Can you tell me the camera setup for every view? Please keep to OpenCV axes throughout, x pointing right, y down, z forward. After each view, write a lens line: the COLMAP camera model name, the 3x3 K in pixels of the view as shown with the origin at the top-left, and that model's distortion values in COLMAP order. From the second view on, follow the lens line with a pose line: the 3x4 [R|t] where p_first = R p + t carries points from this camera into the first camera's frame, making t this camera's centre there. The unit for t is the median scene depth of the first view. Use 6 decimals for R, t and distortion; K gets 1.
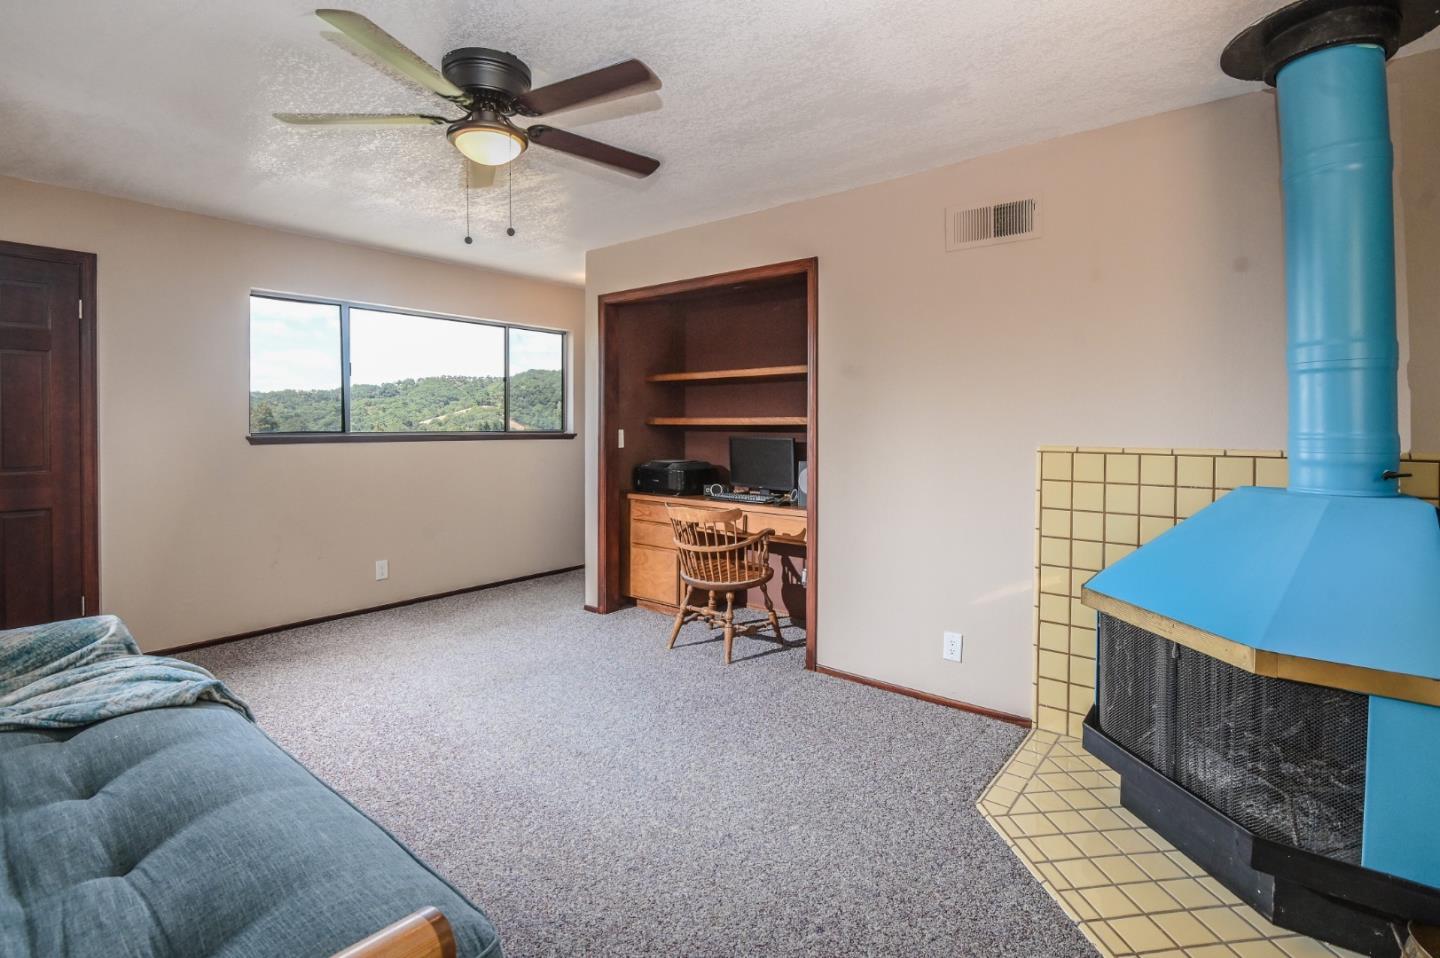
lens RADIAL K [[693.2, 0, 718.2], [0, 693.2, 431.2], [0, 0, 1]] dist [-0.000234, 0.000025]
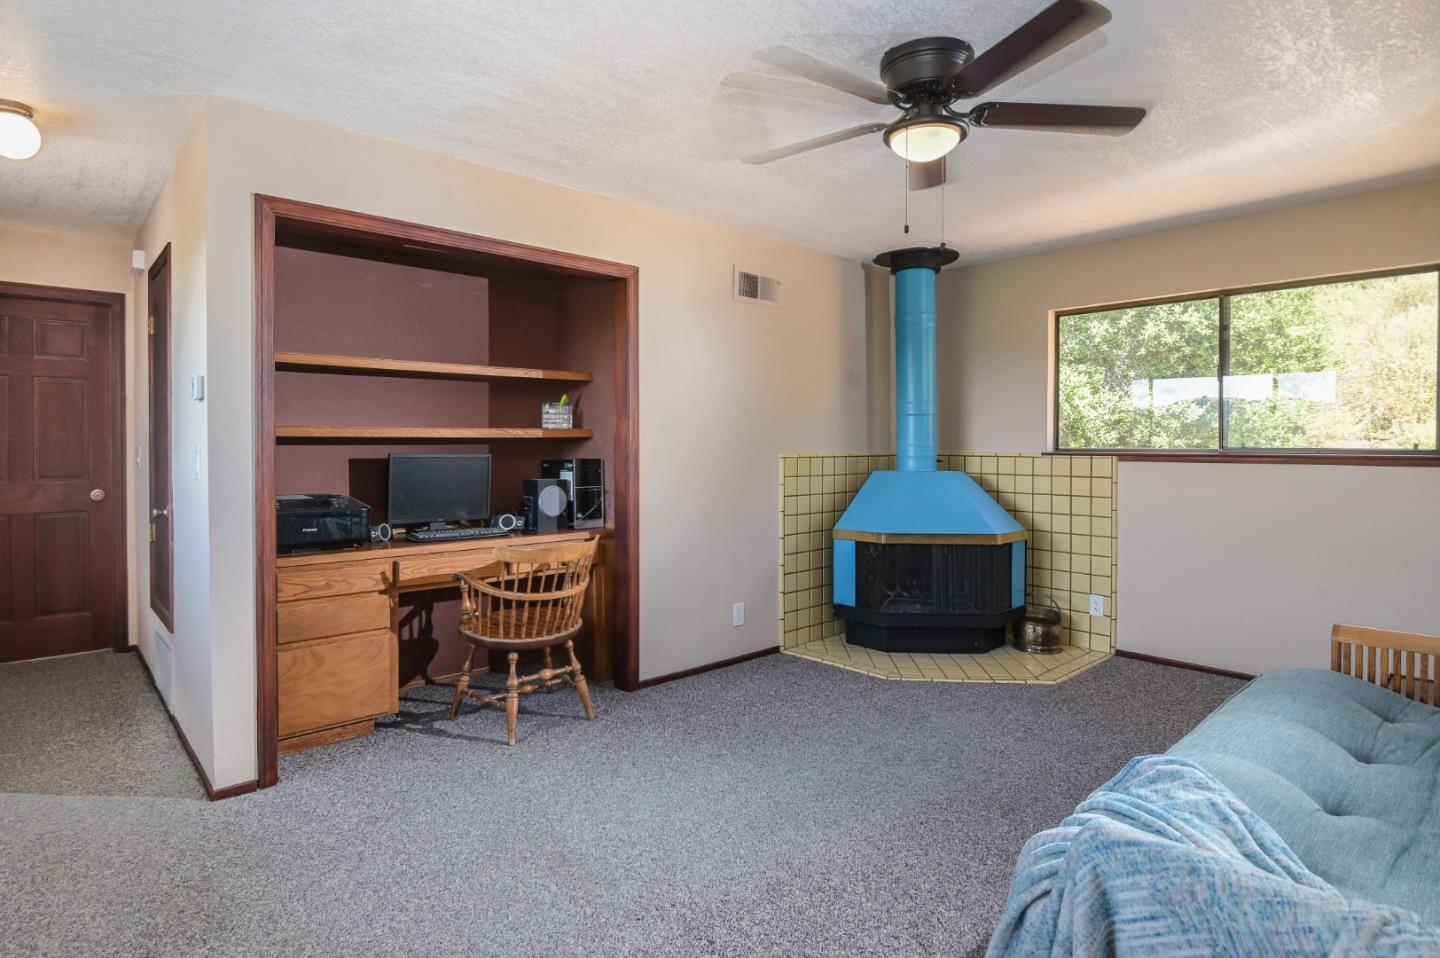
lens RADIAL K [[753.2, 0, 718.9], [0, 753.2, 448.1], [0, 0, 1]] dist [-0.002414, -0.000228]
pose [[0.148780, -0.012084, 0.988796, -1.096423], [0.007219, 0.999912, 0.011134, -0.008060], [-0.988844, 0.005481, 0.148855, 0.891726]]
